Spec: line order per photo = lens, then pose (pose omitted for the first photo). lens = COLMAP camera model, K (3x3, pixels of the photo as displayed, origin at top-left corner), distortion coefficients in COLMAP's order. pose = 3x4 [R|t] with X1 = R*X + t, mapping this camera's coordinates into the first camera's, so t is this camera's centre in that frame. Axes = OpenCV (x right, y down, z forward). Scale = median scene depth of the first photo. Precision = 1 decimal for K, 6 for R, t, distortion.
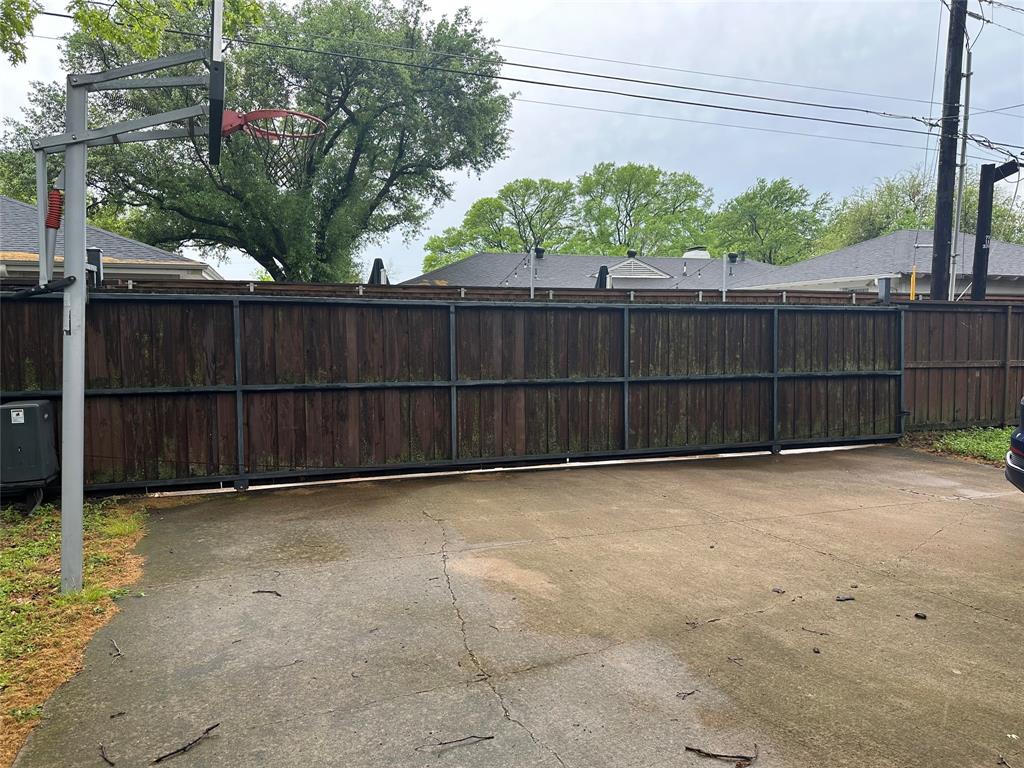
lens RADIAL K [[723.6, 0, 511.9], [0, 723.6, 378.3], [0, 0, 1]] dist [0.040952, -0.005458]
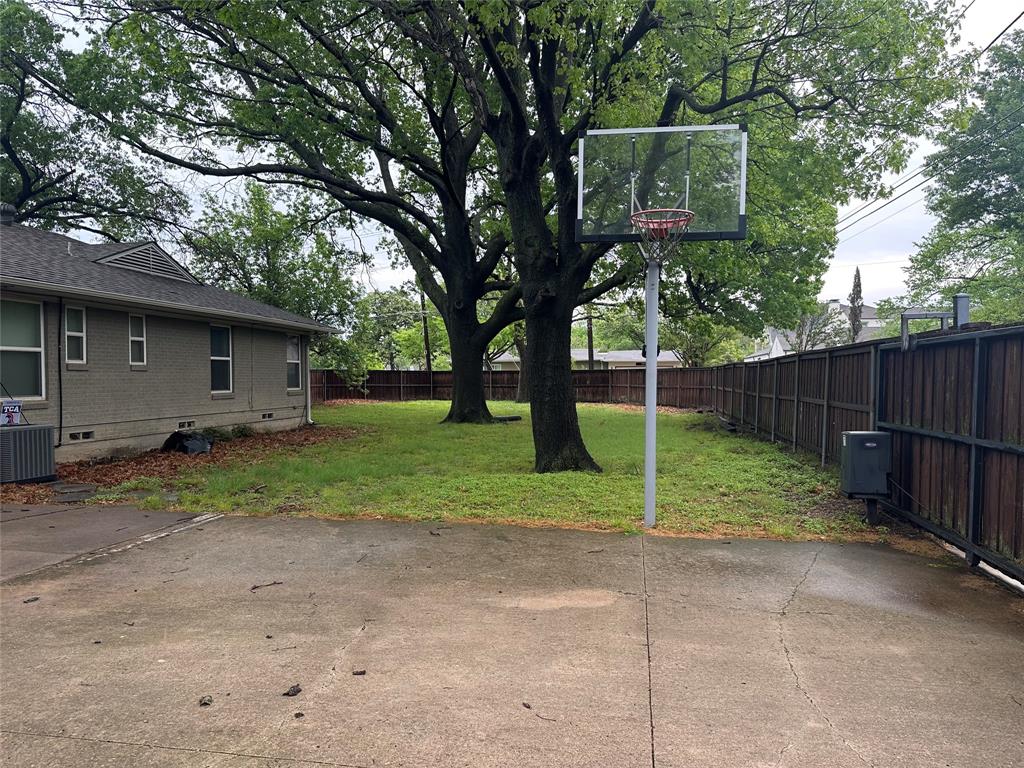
lens RADIAL K [[723.6, 0, 511.5], [0, 723.6, 384.7], [0, 0, 1]] dist [0.040952, -0.005458]
pose [[-0.510237, 0.011663, -0.859955, 1.026983], [-0.060646, 0.996931, 0.049504, -0.105052], [0.857893, 0.077412, -0.507964, 1.587889]]
